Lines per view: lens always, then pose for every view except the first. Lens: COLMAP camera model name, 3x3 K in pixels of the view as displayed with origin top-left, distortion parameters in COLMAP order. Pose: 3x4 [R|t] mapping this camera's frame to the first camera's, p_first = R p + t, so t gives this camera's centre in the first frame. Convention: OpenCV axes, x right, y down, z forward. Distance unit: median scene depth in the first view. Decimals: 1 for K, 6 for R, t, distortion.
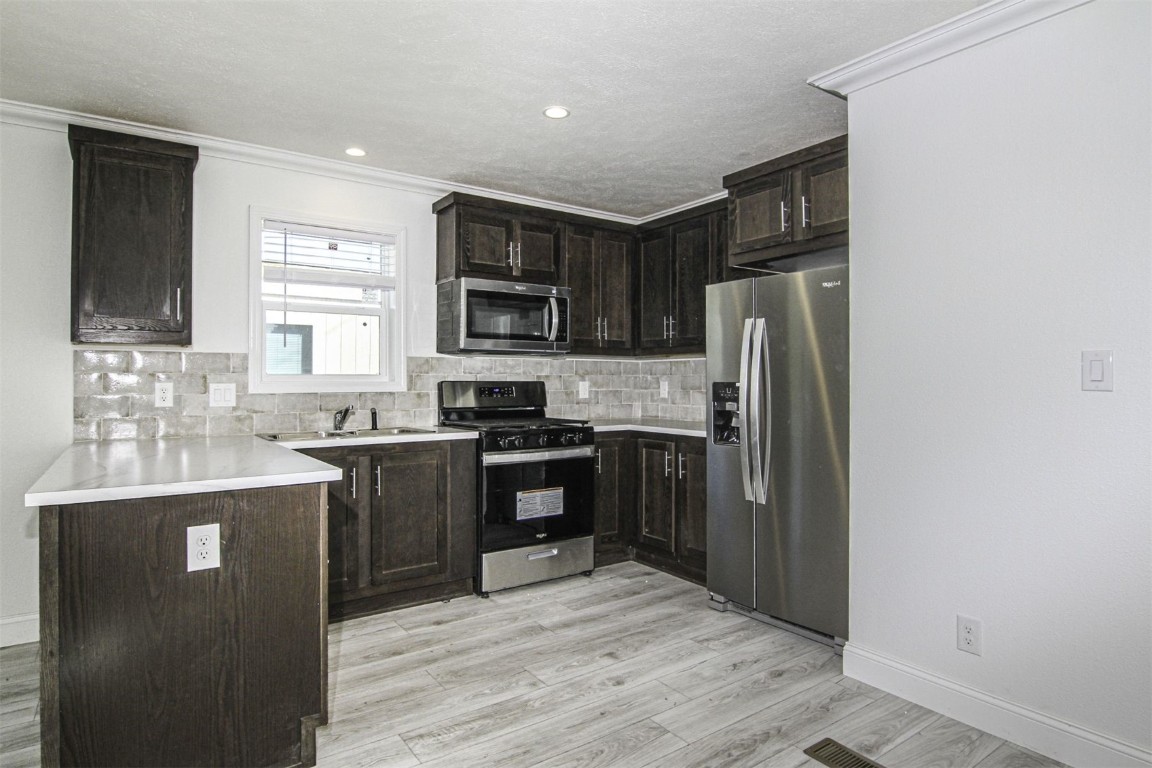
lens RADIAL K [[615.5, 0, 548.5], [0, 615.5, 395.0], [0, 0, 1]] dist [-0.017754, -0.004026]
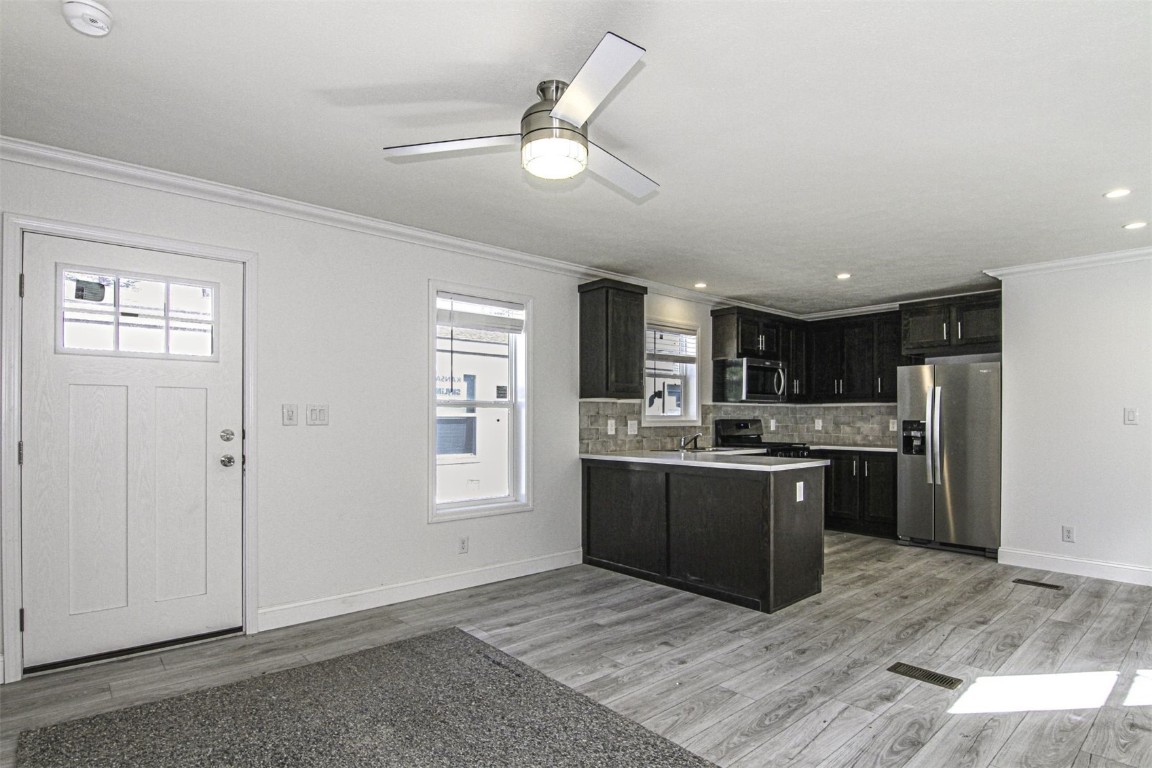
lens RADIAL K [[615.5, 0, 549.3], [0, 615.5, 406.3], [0, 0, 1]] dist [-0.017754, -0.004026]
pose [[0.993624, 0.004733, 0.112643, -0.216659], [-0.000784, 0.999384, -0.035074, 0.000256], [-0.112740, 0.034762, 0.993016, -0.153050]]
